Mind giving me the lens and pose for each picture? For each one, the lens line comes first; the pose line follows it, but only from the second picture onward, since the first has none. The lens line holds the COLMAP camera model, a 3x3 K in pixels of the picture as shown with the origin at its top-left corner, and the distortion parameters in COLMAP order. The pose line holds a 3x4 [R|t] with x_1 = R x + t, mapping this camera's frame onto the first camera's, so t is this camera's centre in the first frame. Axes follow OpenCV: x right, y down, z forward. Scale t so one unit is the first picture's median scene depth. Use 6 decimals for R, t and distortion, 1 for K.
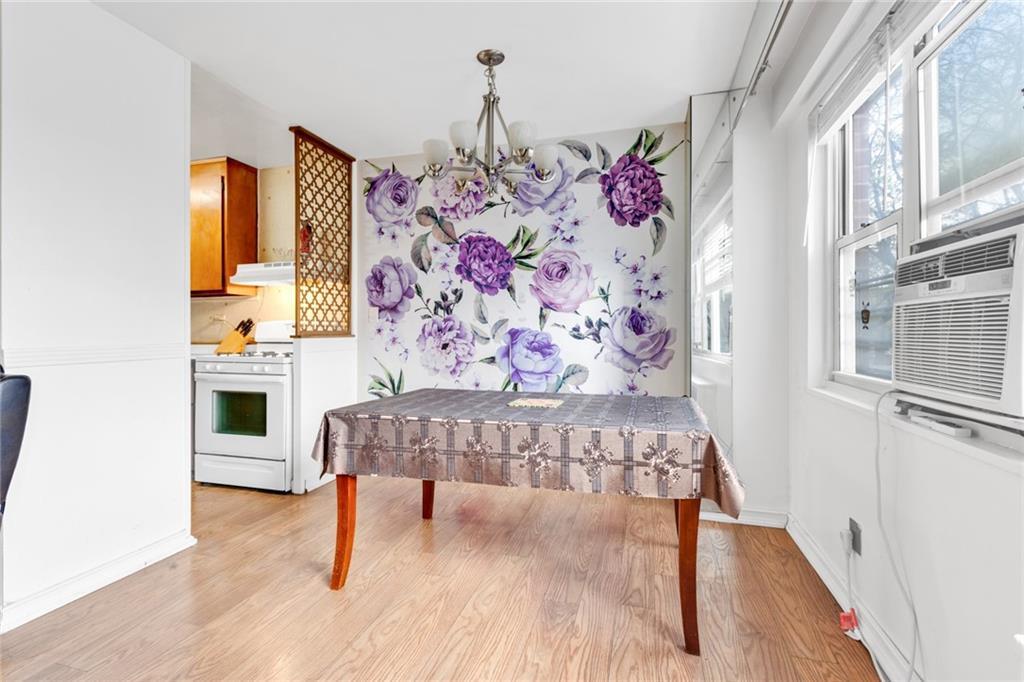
lens RADIAL K [[485.1, 0, 517.5], [0, 485.1, 329.5], [0, 0, 1]] dist [-0.004940, 0.001142]
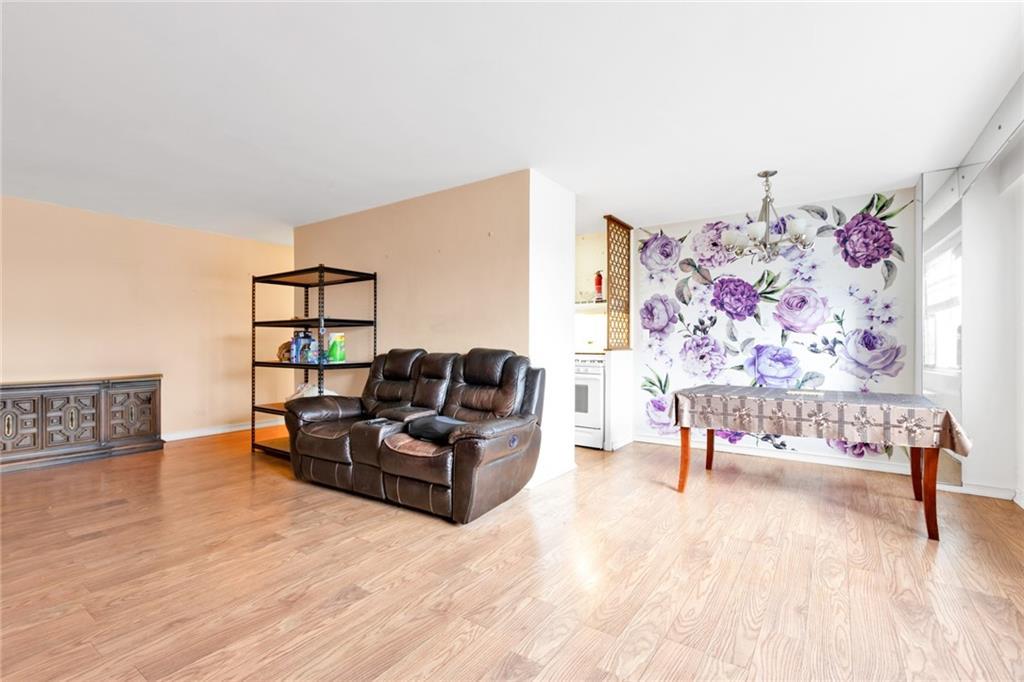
lens RADIAL K [[473.0, 0, 505.9], [0, 473.0, 340.1], [0, 0, 1]] dist [0.000307, -0.001110]
pose [[0.941186, 0.001157, -0.337887, -0.240709], [-0.002690, 0.999988, -0.004069, -0.008809], [0.337878, 0.004739, 0.941178, -0.524785]]
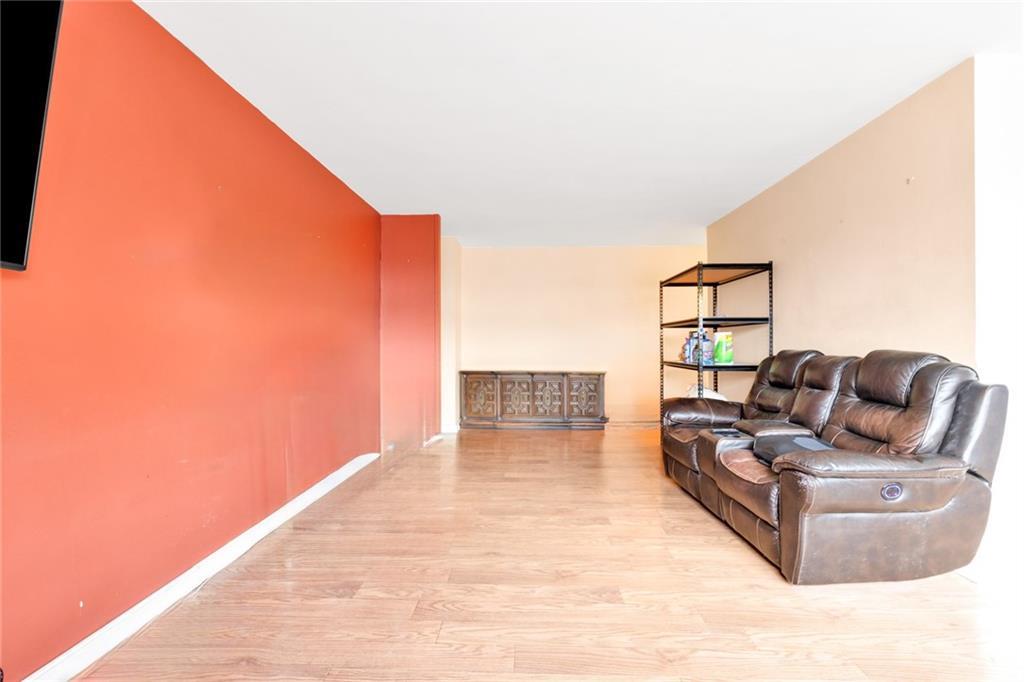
lens RADIAL K [[473.0, 0, 512.3], [0, 473.0, 339.0], [0, 0, 1]] dist [0.000307, -0.001110]
pose [[0.221089, -0.009150, -0.975211, -0.115160], [0.004166, 0.999956, -0.008437, -0.008114], [0.975245, -0.002198, 0.221117, -0.343469]]
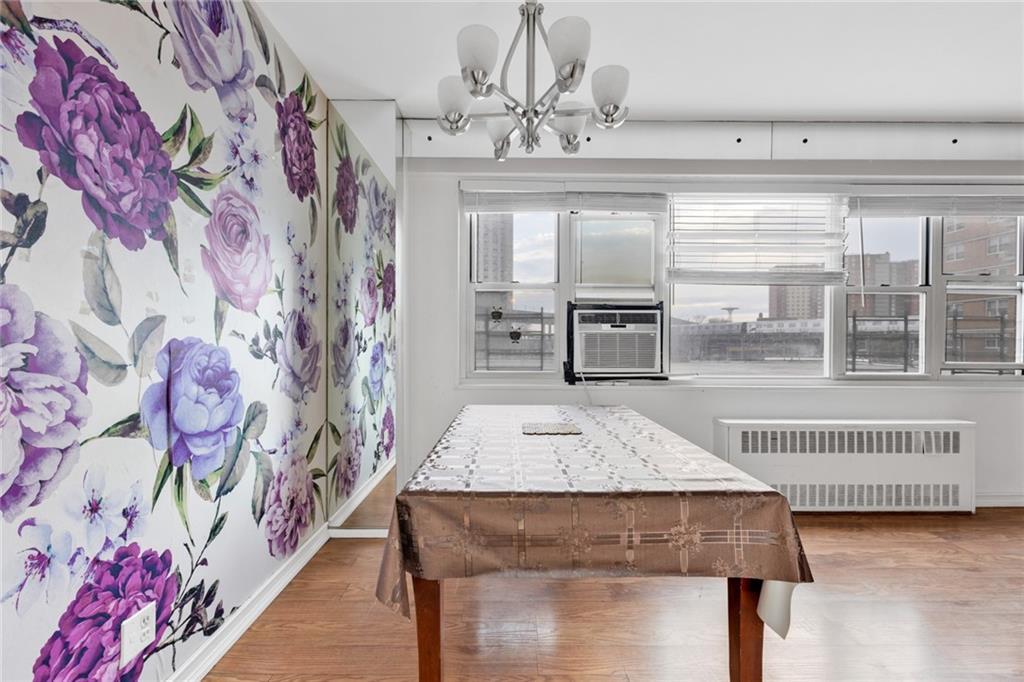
lens RADIAL K [[455.4, 0, 509.3], [0, 455.4, 349.0], [0, 0, 1]] dist [-0.001606, -0.000202]
pose [[-0.266203, -0.014640, 0.963806, -0.488966], [-0.006802, 0.999888, 0.013309, -0.001096], [-0.963893, -0.003013, -0.266272, 0.861538]]
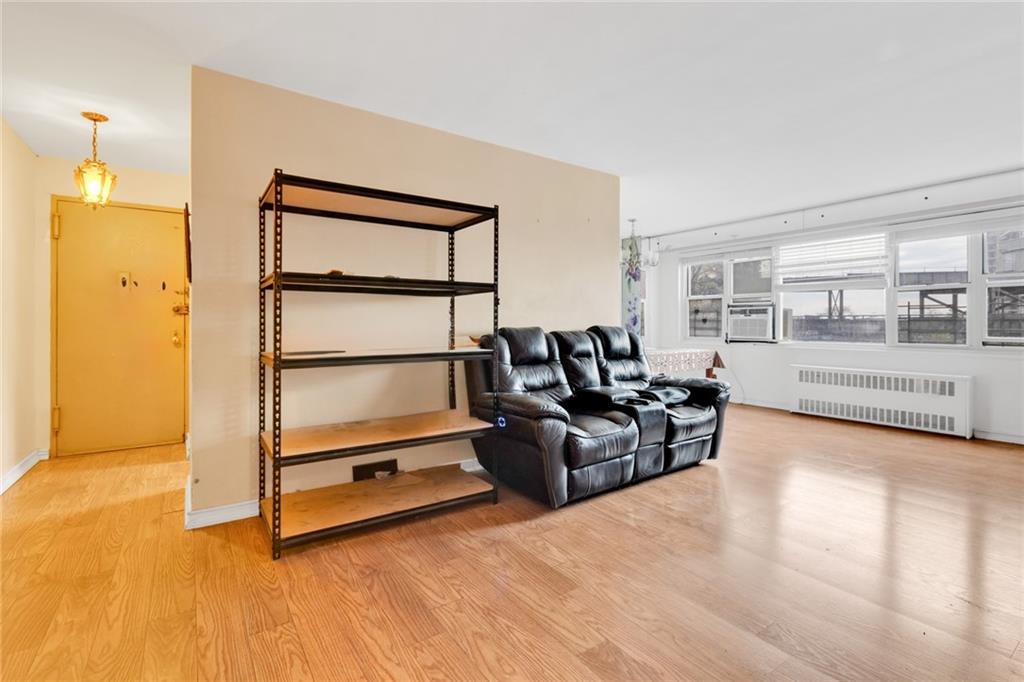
lens RADIAL K [[473.0, 0, 501.5], [0, 473.0, 326.0], [0, 0, 1]] dist [0.000307, -0.001110]
pose [[0.645341, -0.001909, 0.763893, -1.789170], [-0.007925, 0.999926, 0.009194, -0.004096], [-0.763854, -0.011987, 0.645278, -0.082207]]
